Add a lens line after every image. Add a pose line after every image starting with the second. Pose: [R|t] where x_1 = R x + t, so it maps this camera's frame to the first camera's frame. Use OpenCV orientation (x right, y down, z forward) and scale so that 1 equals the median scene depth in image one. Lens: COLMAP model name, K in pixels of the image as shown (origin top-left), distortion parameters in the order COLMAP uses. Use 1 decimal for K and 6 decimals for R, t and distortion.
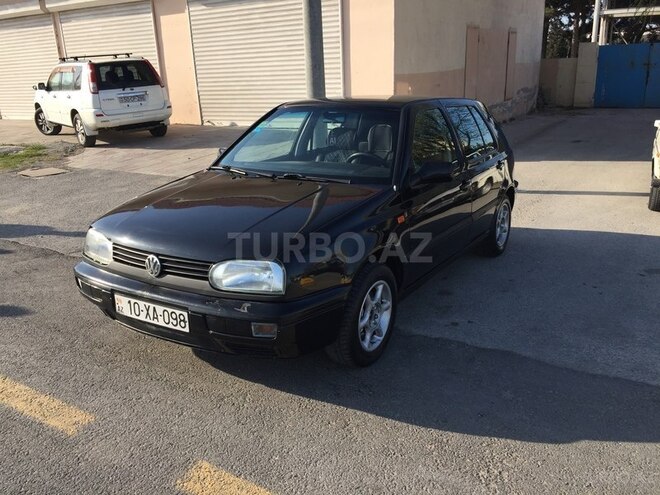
lens RADIAL K [[566.5, 0, 330.0], [0, 566.5, 247.5], [0, 0, 1]] dist [0.100044, -0.147077]
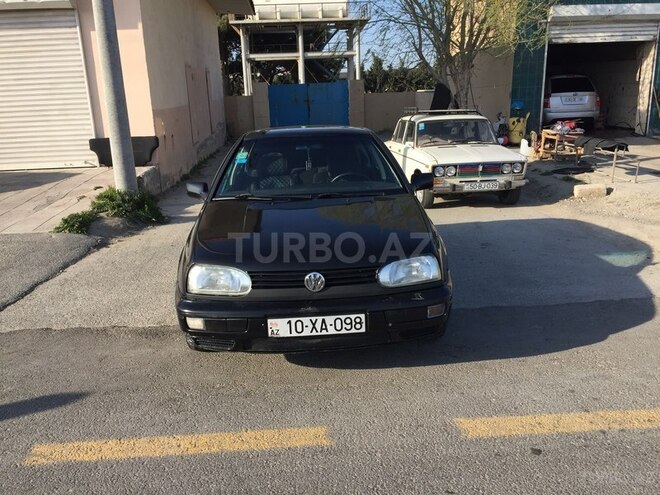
lens RADIAL K [[566.5, 0, 330.0], [0, 566.5, 247.5], [0, 0, 1]] dist [0.100044, -0.147077]
pose [[0.821574, -0.146447, 0.550971, -0.653075], [0.178335, 0.983960, -0.004388, -0.017187], [-0.541491, 0.101863, 0.834513, 0.056150]]
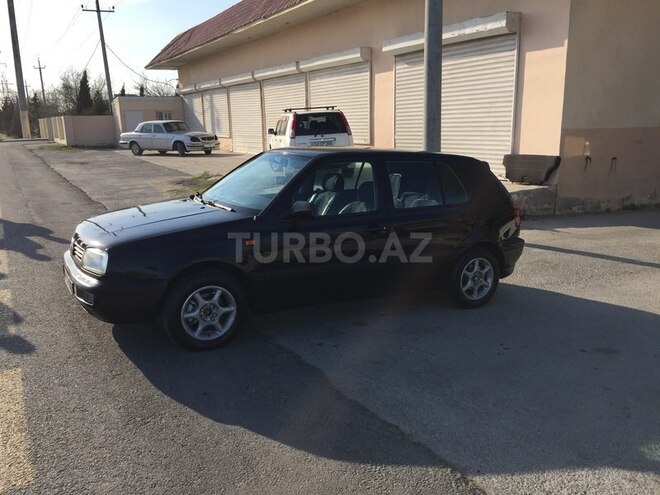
lens RADIAL K [[566.5, 0, 330.0], [0, 566.5, 247.5], [0, 0, 1]] dist [0.100044, -0.147077]
pose [[0.874990, 0.128180, -0.466864, 0.735507], [-0.164801, 0.985584, -0.038269, -0.016433], [0.455229, 0.110425, 0.883500, -0.020335]]
